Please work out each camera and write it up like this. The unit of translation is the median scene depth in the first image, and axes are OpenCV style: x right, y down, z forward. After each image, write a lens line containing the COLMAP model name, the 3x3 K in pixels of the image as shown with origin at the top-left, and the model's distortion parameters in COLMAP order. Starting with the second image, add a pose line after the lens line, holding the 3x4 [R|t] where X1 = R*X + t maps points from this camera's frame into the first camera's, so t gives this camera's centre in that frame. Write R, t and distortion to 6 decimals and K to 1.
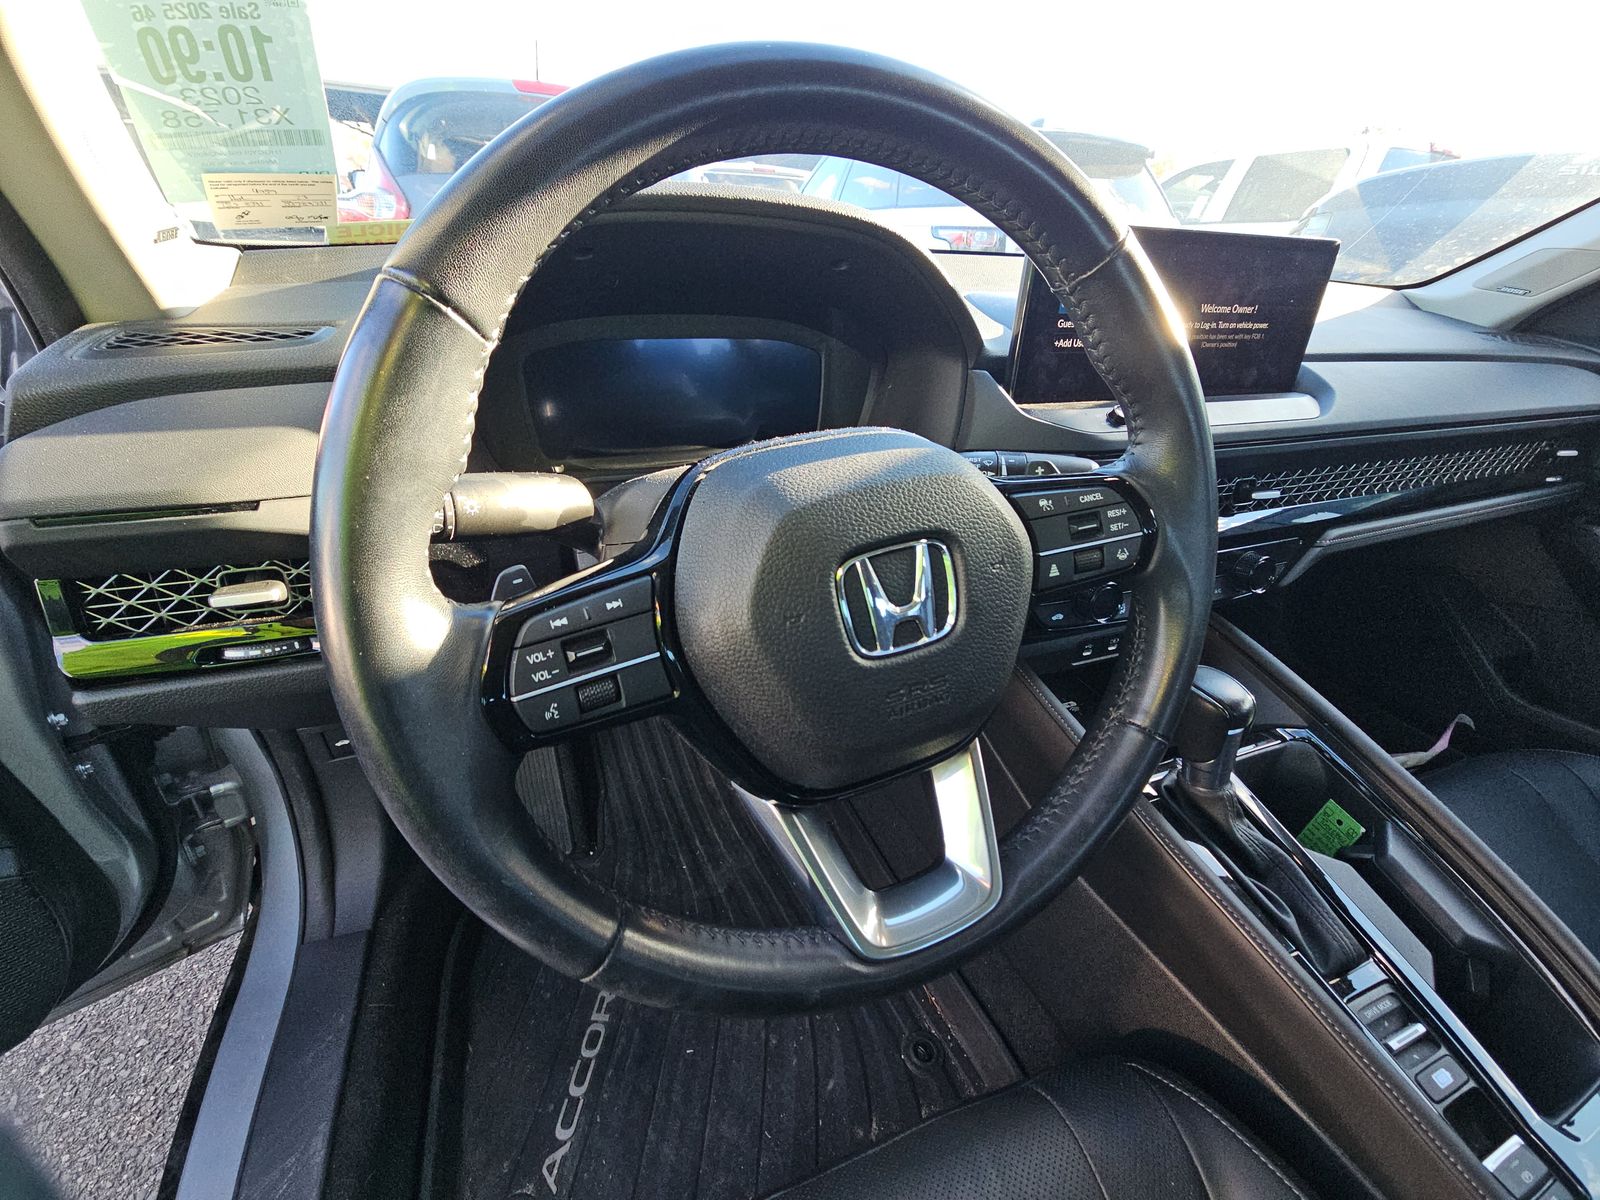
lens RADIAL K [[632.2, 0, 800.0], [0, 632.2, 600.0], [0, 0, 1]] dist [0.040016, -0.023833]
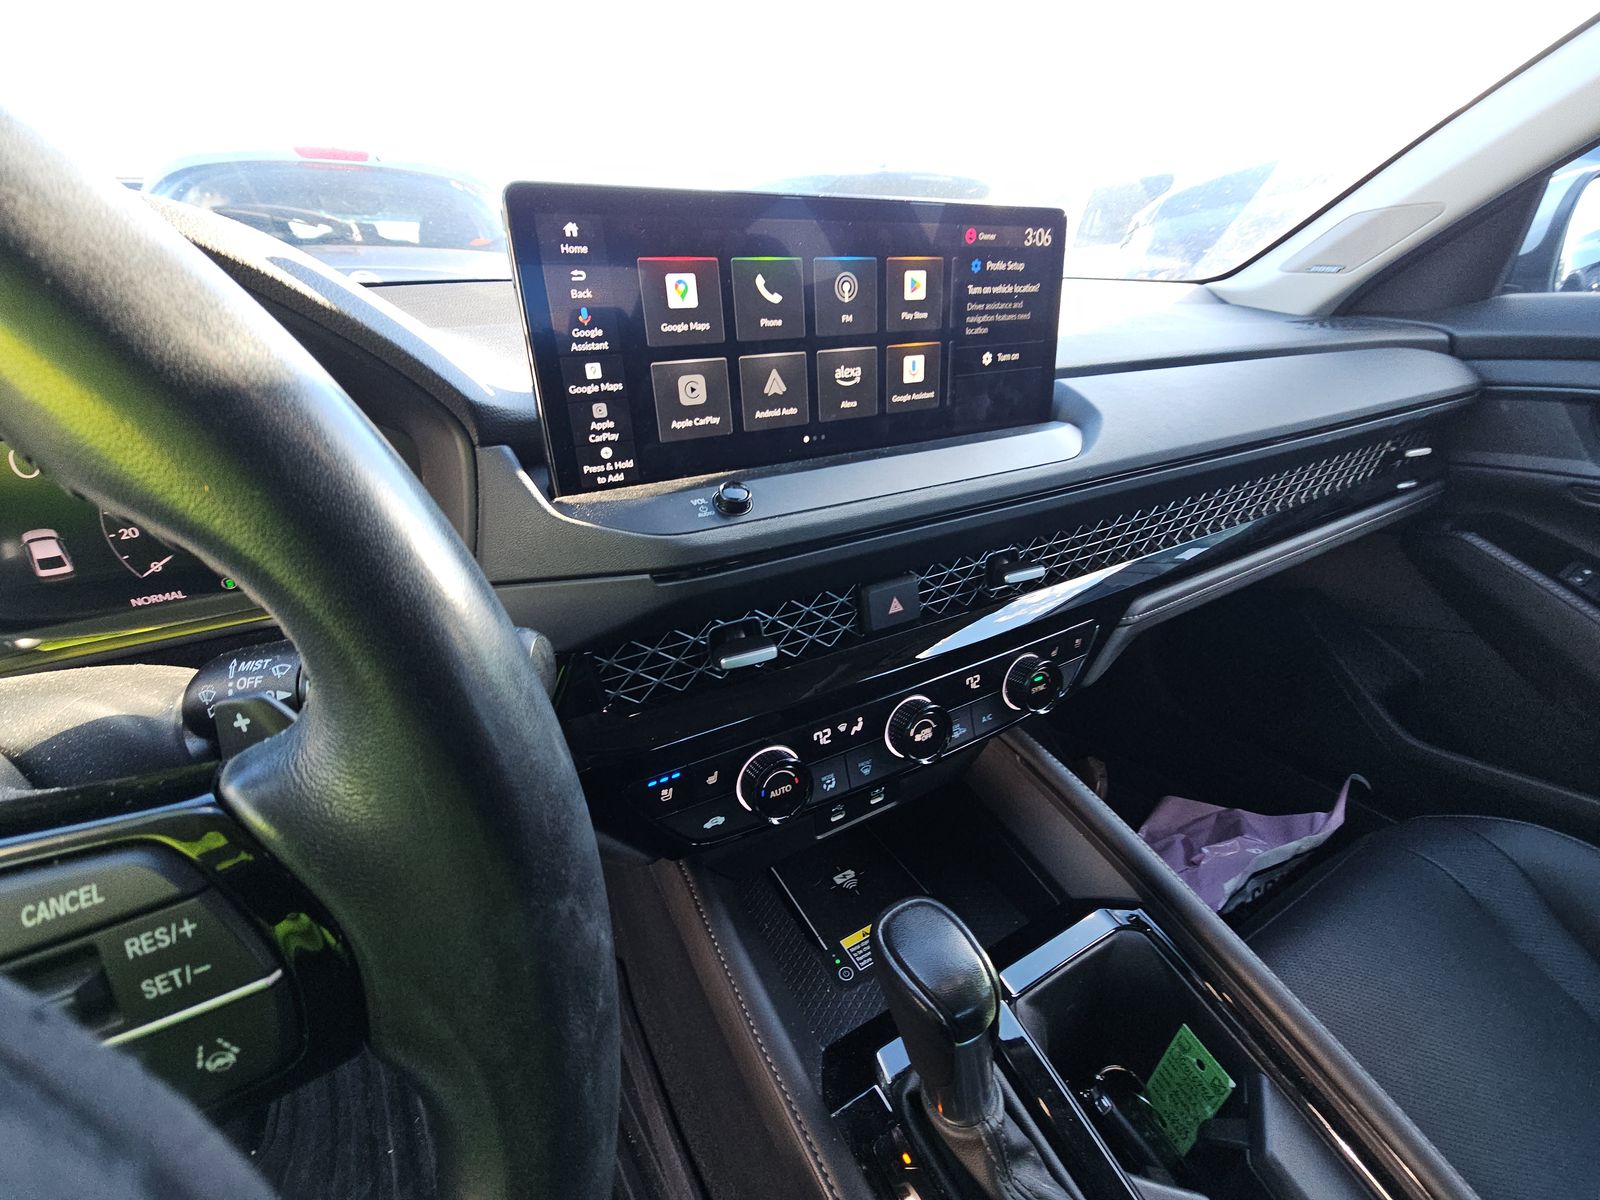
lens RADIAL K [[636.8, 0, 808.4], [0, 636.8, 597.6], [0, 0, 1]] dist [0.000645, 0.000088]
pose [[0.987598, -0.121751, 0.099126, 0.413137], [0.127844, 0.990119, -0.057614, -0.125633], [-0.091132, 0.069573, 0.993406, 0.340312]]
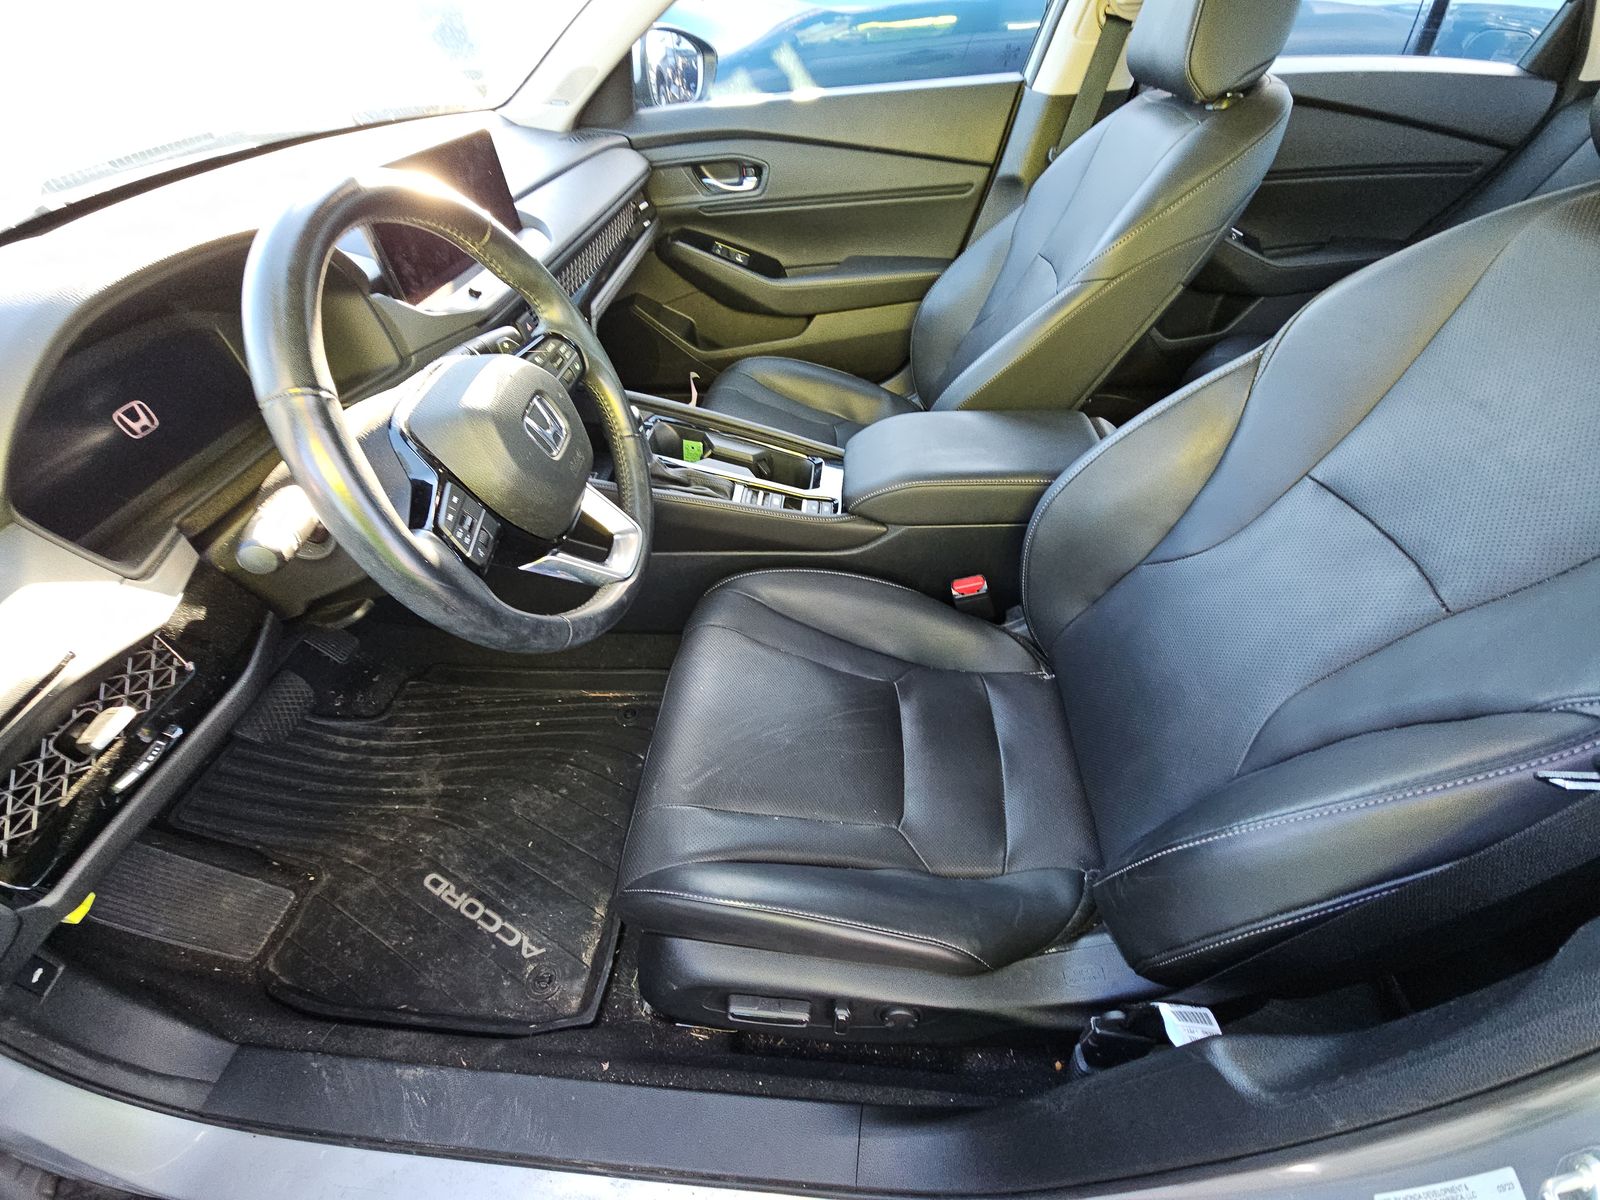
lens RADIAL K [[676.9, 0, 793.0], [0, 676.9, 603.7], [0, 0, 1]] dist [-0.003886, -0.000730]
pose [[0.435164, -0.654141, 0.618654, -0.552085], [0.475973, 0.750399, 0.458642, -0.087538], [-0.764253, 0.094878, 0.637899, -0.452346]]
